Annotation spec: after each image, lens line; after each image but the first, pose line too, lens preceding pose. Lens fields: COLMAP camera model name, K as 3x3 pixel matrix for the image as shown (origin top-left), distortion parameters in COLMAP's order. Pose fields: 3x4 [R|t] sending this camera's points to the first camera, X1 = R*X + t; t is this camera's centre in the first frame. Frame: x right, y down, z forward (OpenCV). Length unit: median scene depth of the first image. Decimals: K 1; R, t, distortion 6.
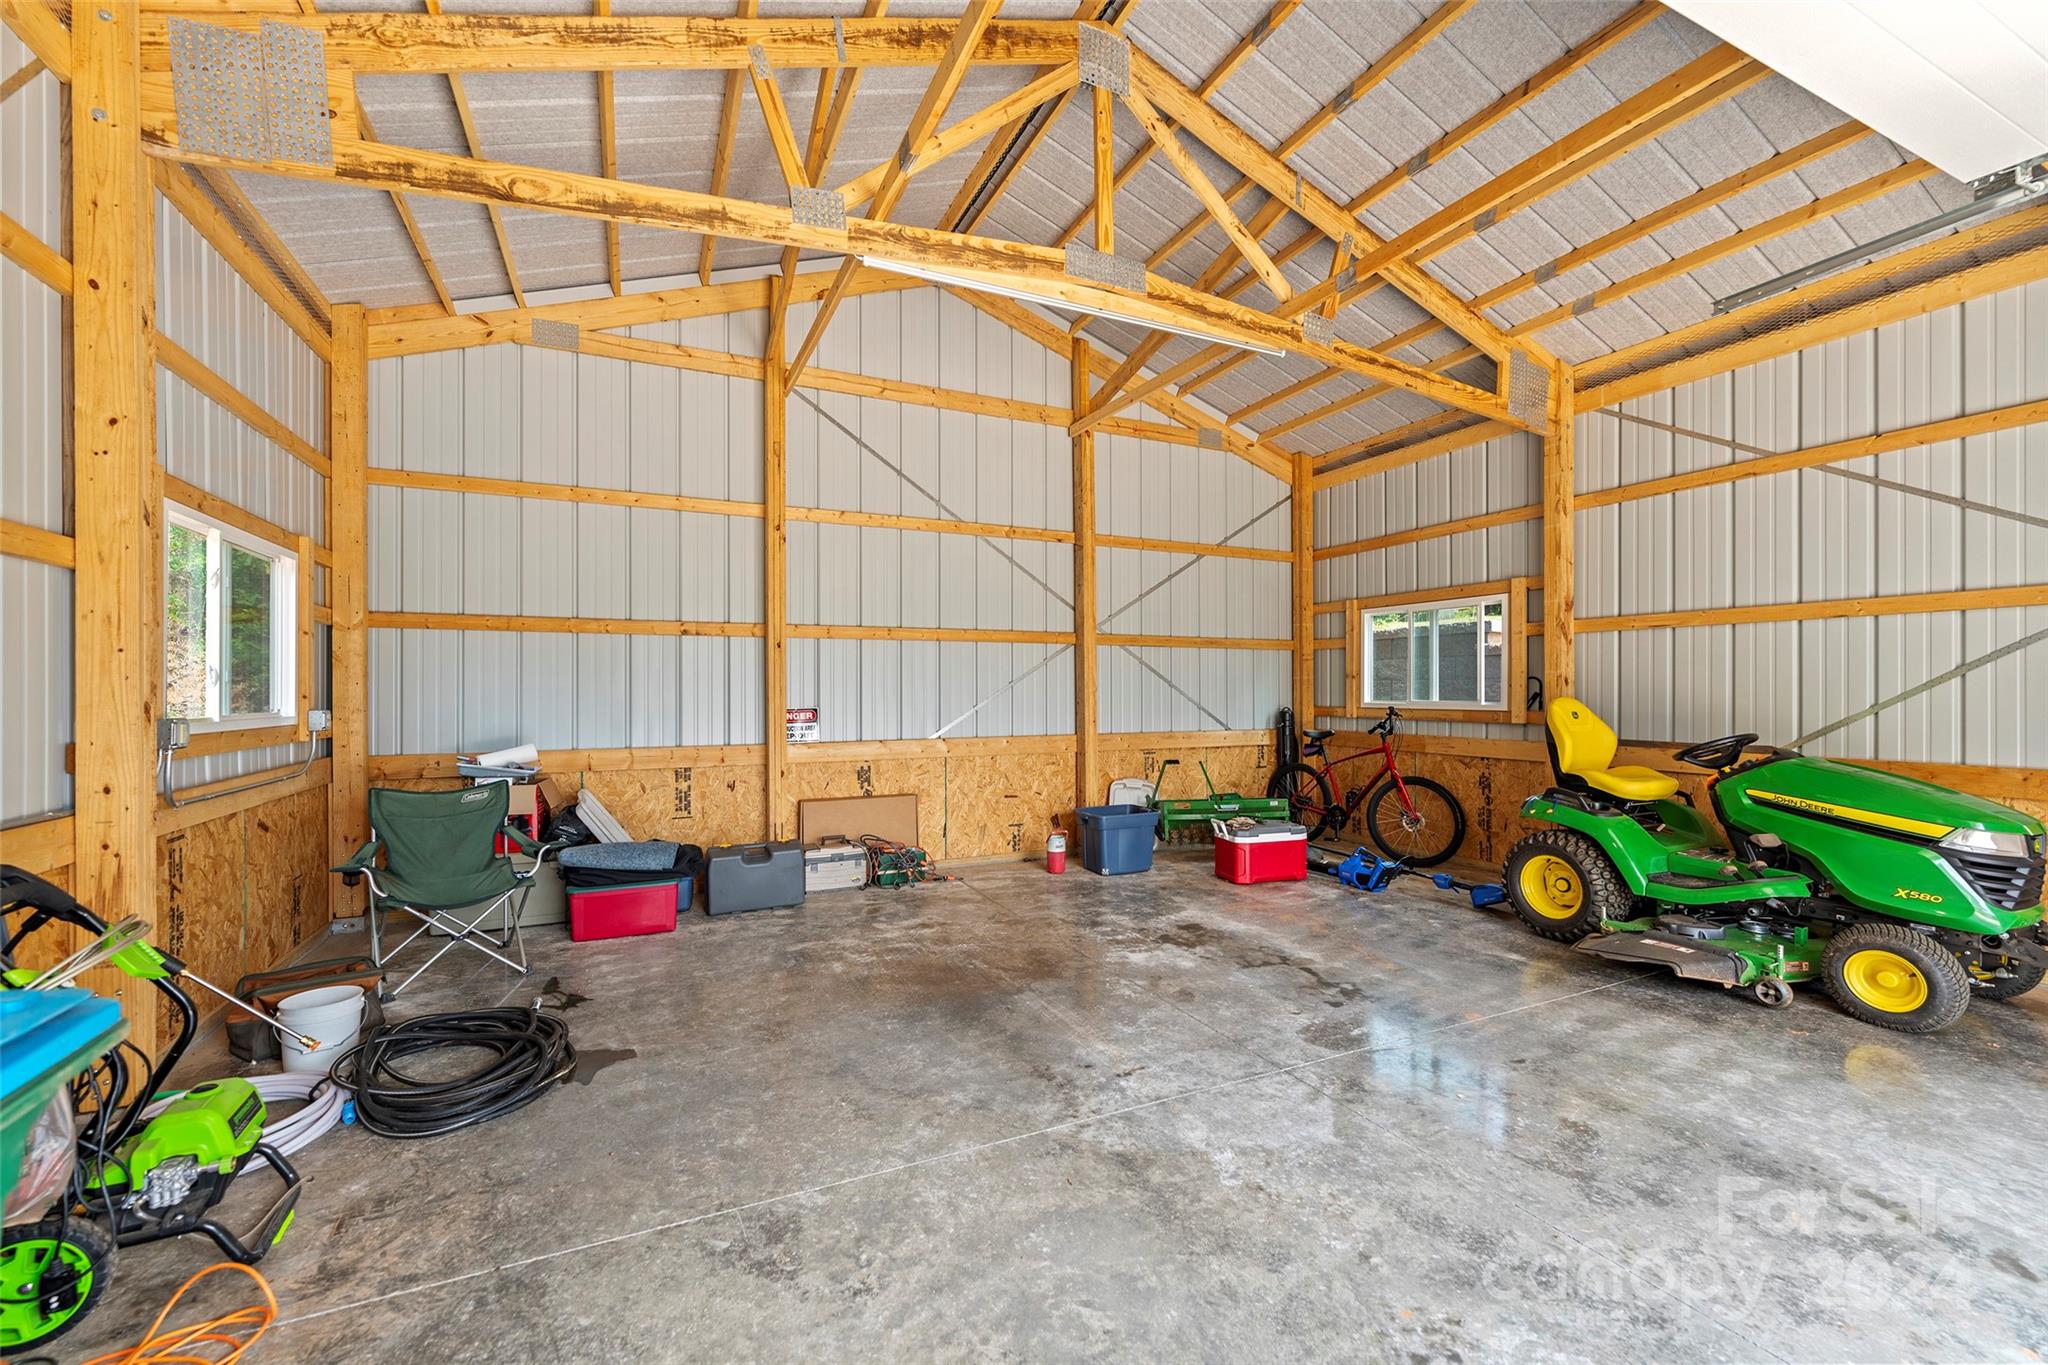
lens RADIAL K [[821.1, 0, 994.8], [0, 821.1, 699.1], [0, 0, 1]] dist [-0.000906, -0.000270]
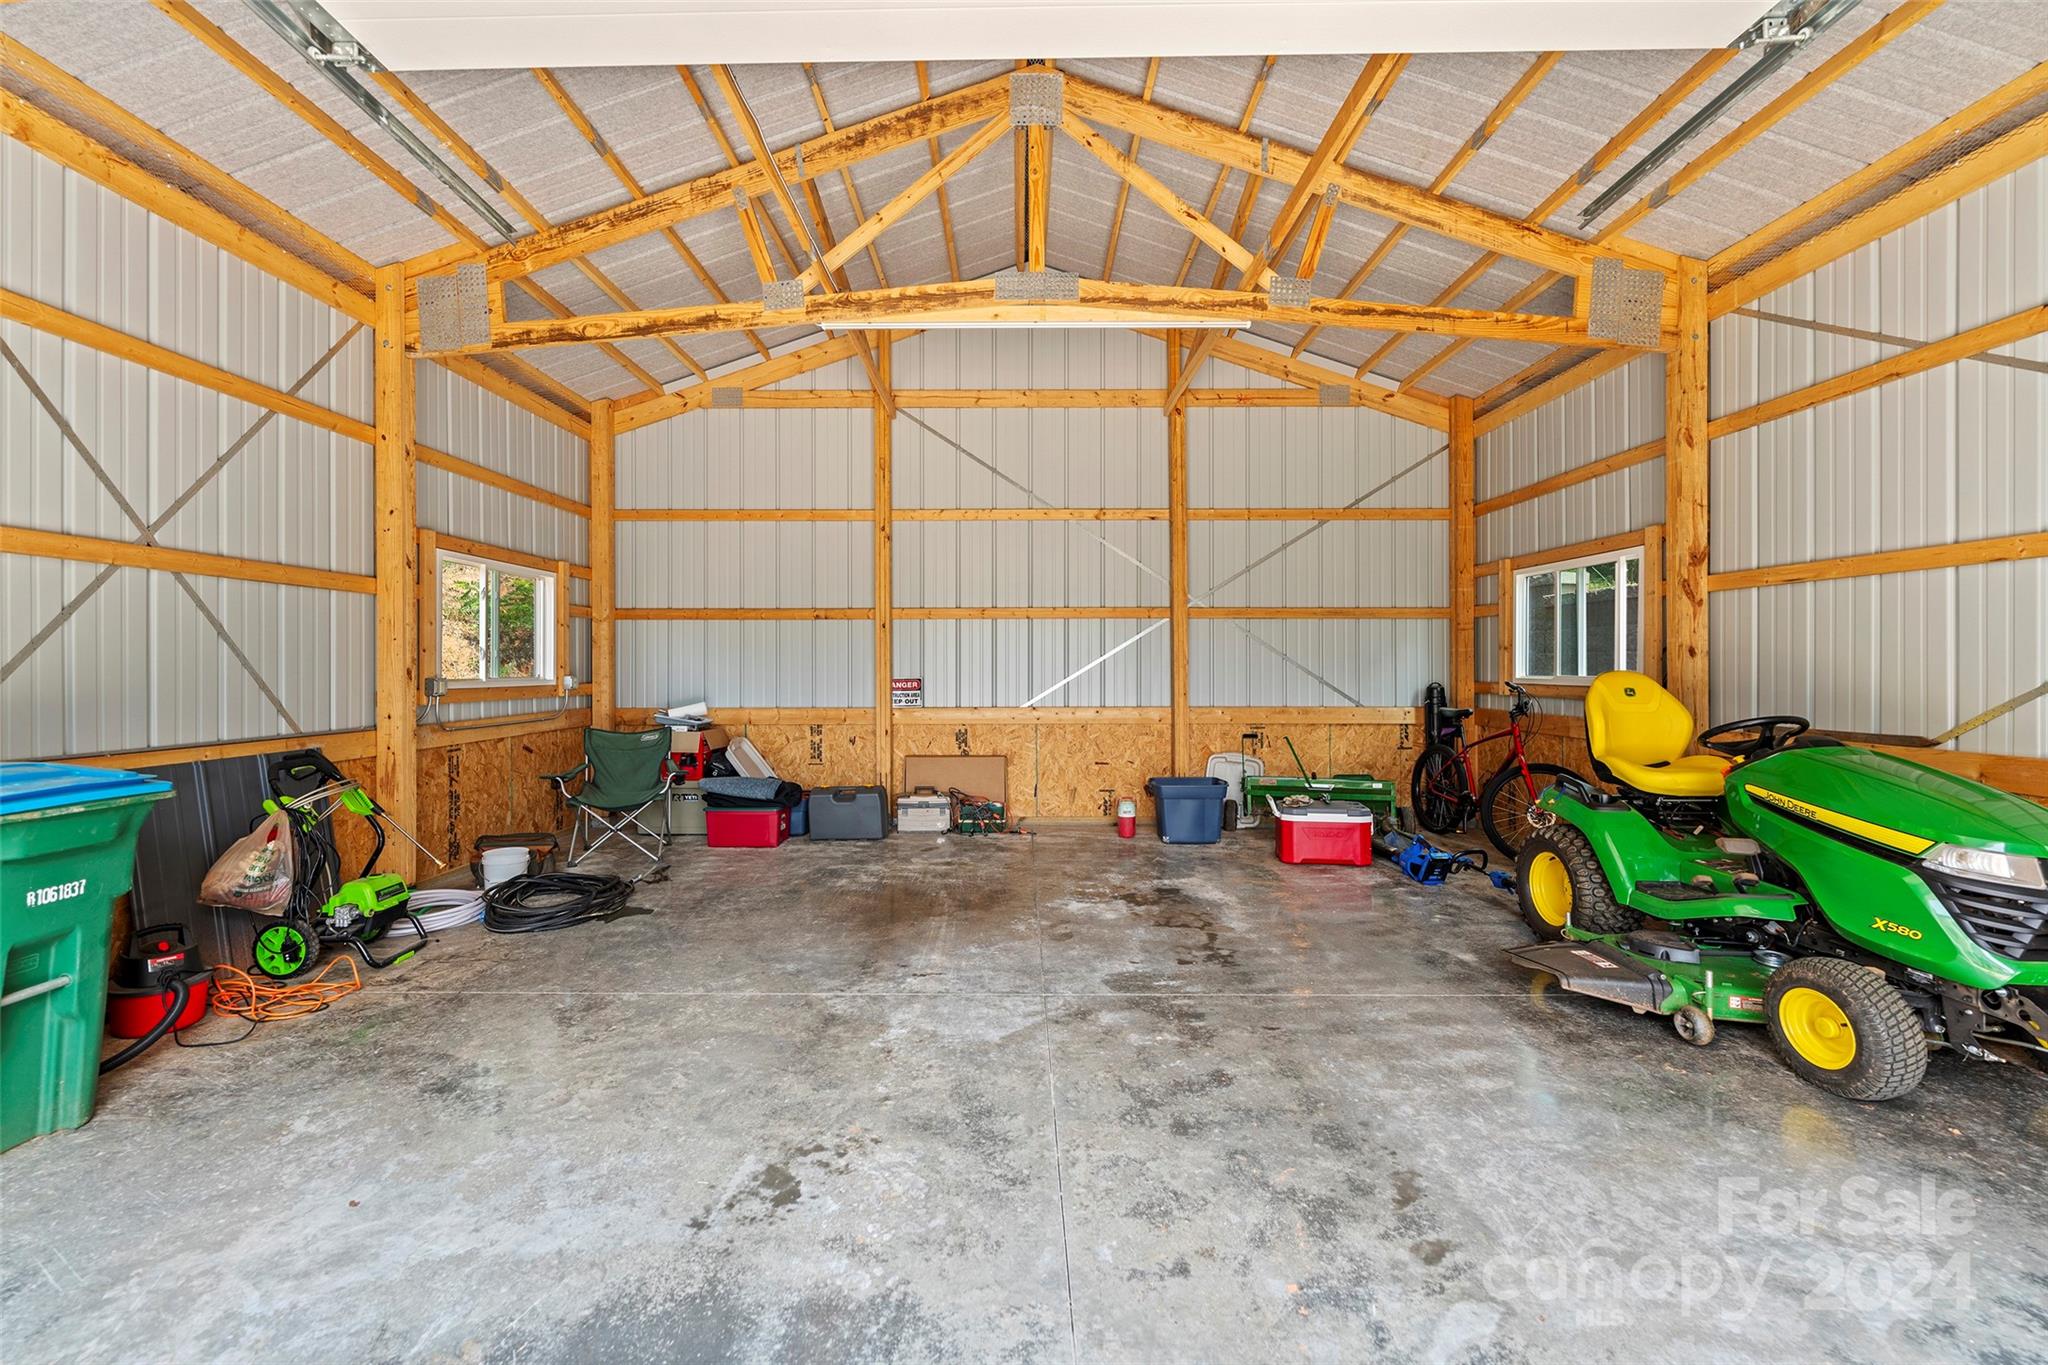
lens RADIAL K [[821.1, 0, 1033.4], [0, 821.1, 683.8], [0, 0, 1]] dist [-0.000906, -0.000270]
pose [[0.905821, 0.008996, -0.423564, 0.595892], [-0.004218, 0.999916, 0.012218, 0.005252], [0.423639, -0.009281, 0.905784, -0.022947]]
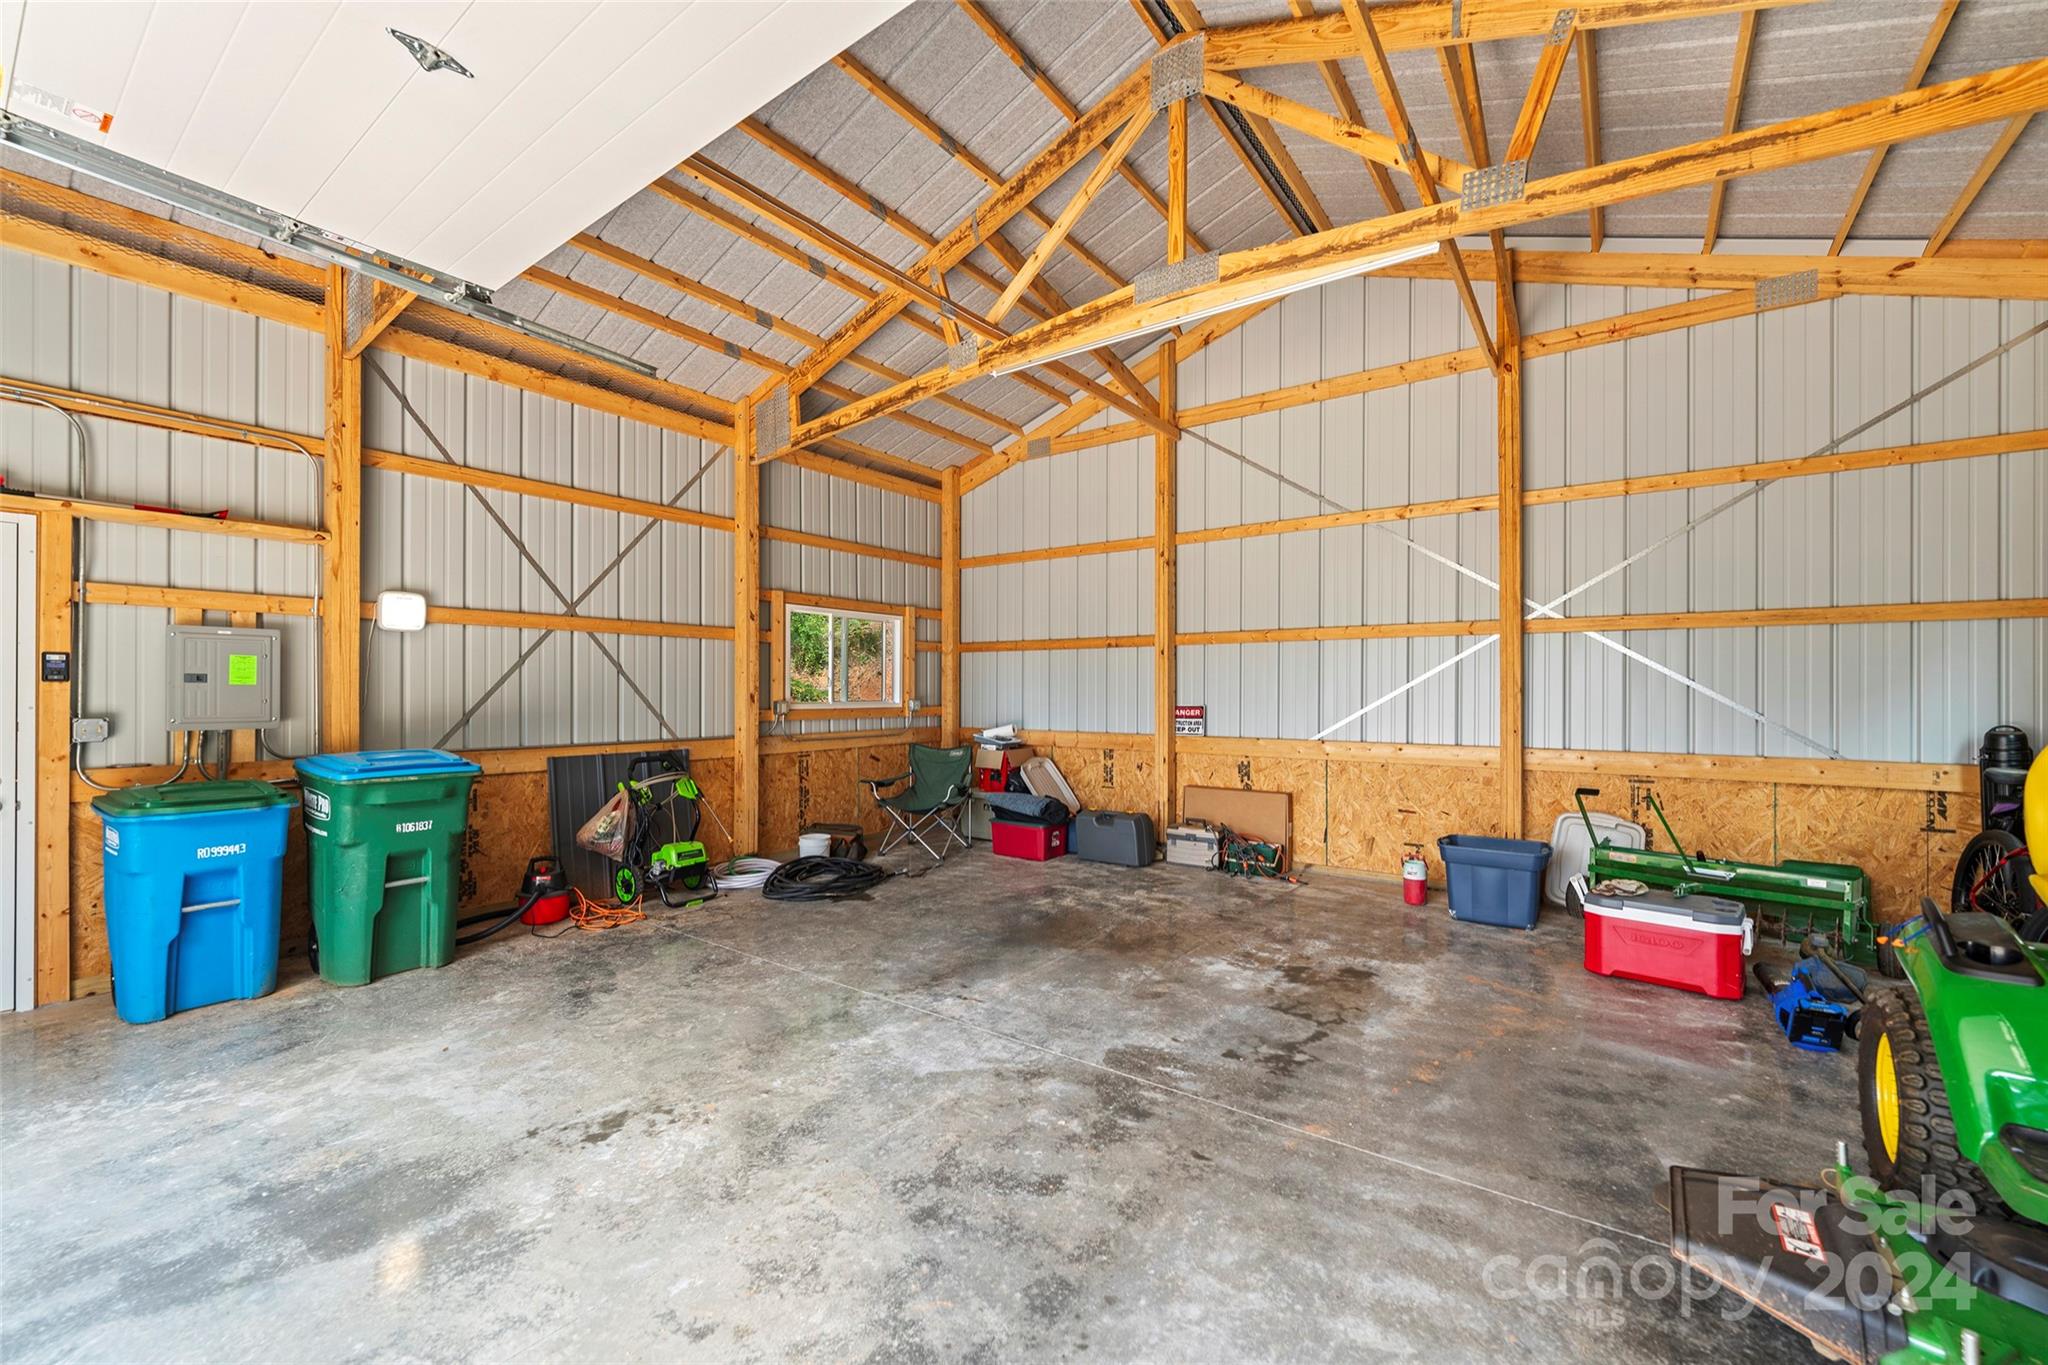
lens RADIAL K [[821.1, 0, 1048.6], [0, 821.1, 702.8], [0, 0, 1]] dist [-0.000906, -0.000270]
pose [[0.492407, 0.015247, -0.870232, 0.934670], [-0.012235, 0.999869, 0.010595, -0.004631], [0.870279, 0.005430, 0.492529, 0.355303]]
